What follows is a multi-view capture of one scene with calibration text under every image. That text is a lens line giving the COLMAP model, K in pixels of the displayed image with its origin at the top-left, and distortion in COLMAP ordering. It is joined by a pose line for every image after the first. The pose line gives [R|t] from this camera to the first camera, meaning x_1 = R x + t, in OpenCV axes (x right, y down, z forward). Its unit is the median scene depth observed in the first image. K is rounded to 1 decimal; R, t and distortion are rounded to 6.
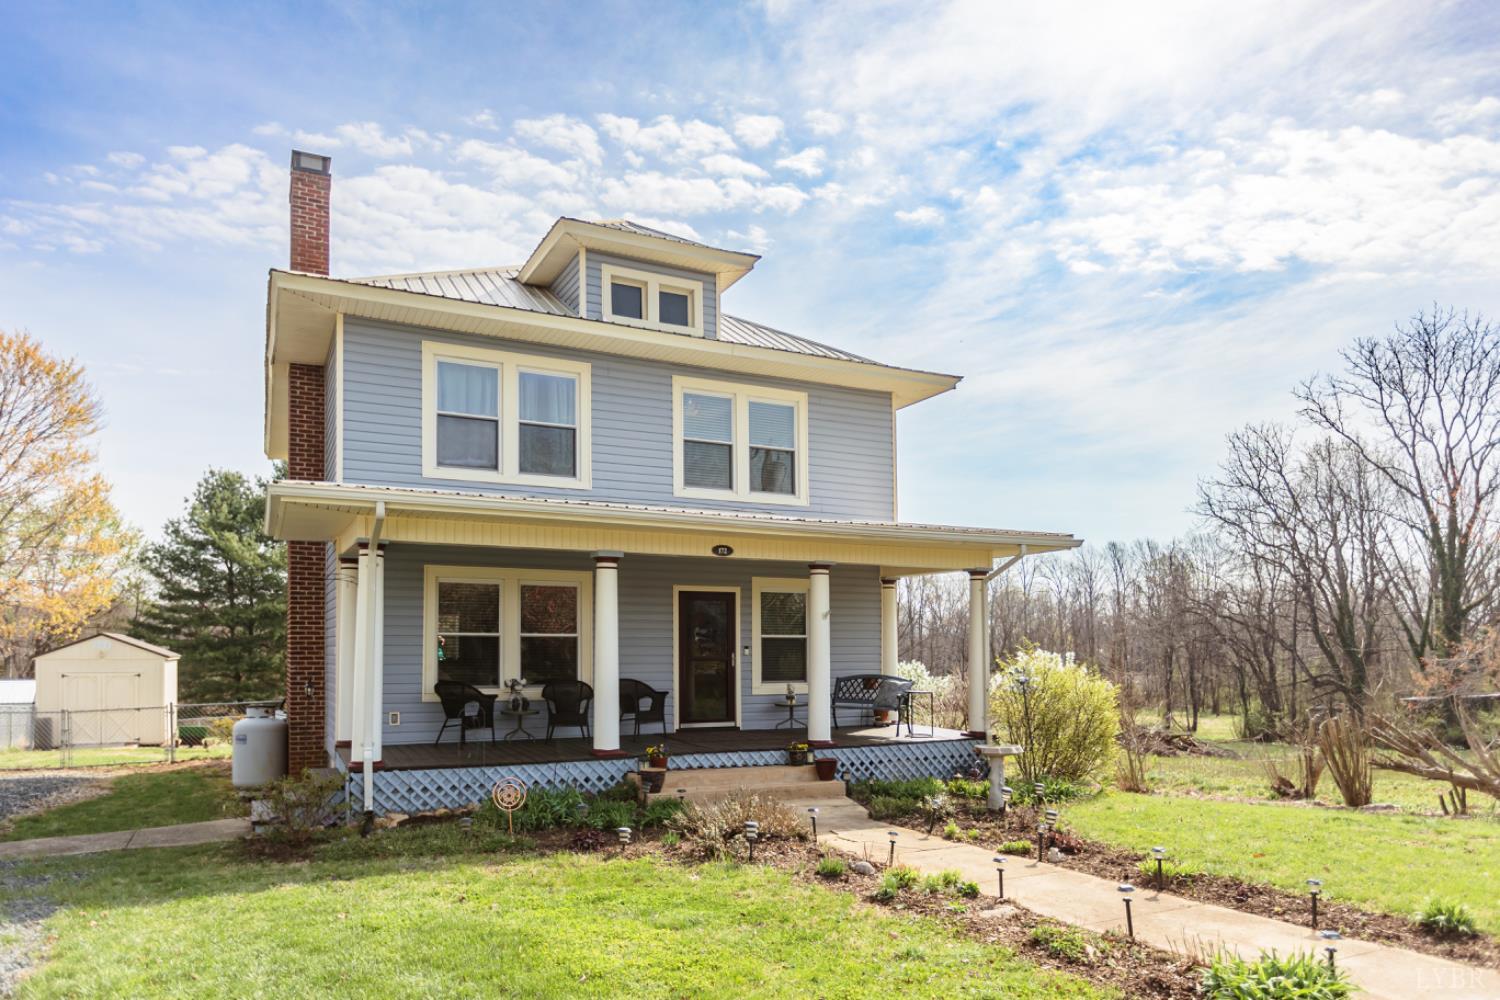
lens RADIAL K [[970.5, 0, 751.6], [0, 970.5, 636.8], [0, 0, 1]] dist [0.003918, 0.001143]
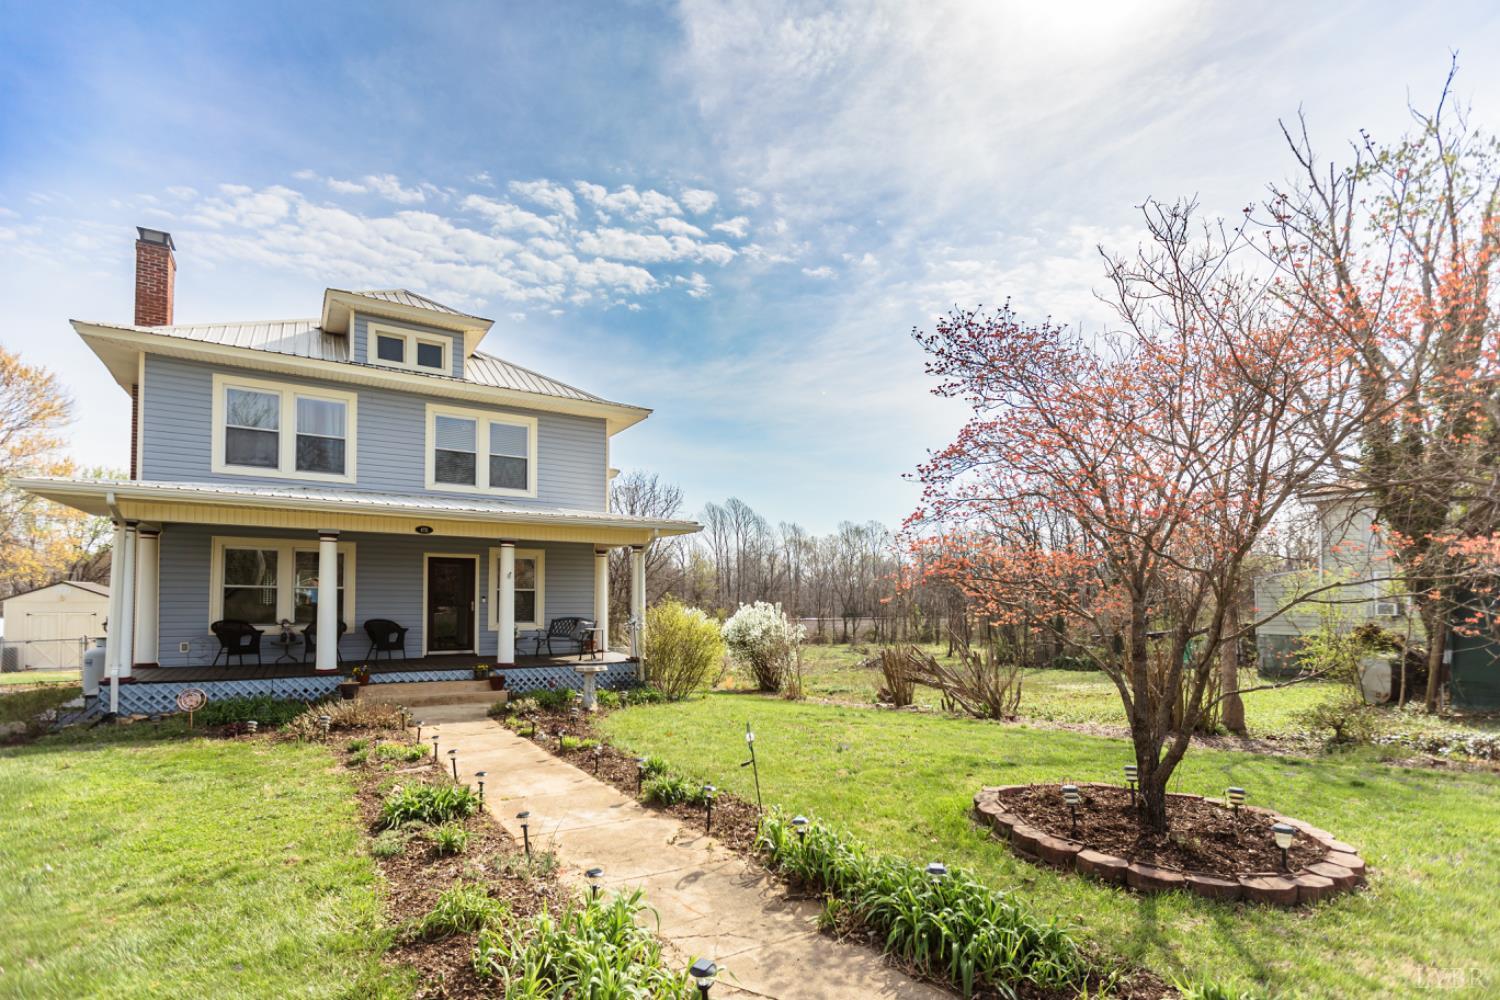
lens RADIAL K [[726.6, 0, 747.2], [0, 726.6, 590.4], [0, 0, 1]] dist [-0.001231, -0.000239]
pose [[0.994795, 0.009430, 0.101459, 0.288105], [-0.009721, 0.999950, 0.002370, -0.006202], [-0.101432, -0.003344, 0.994837, -0.095470]]
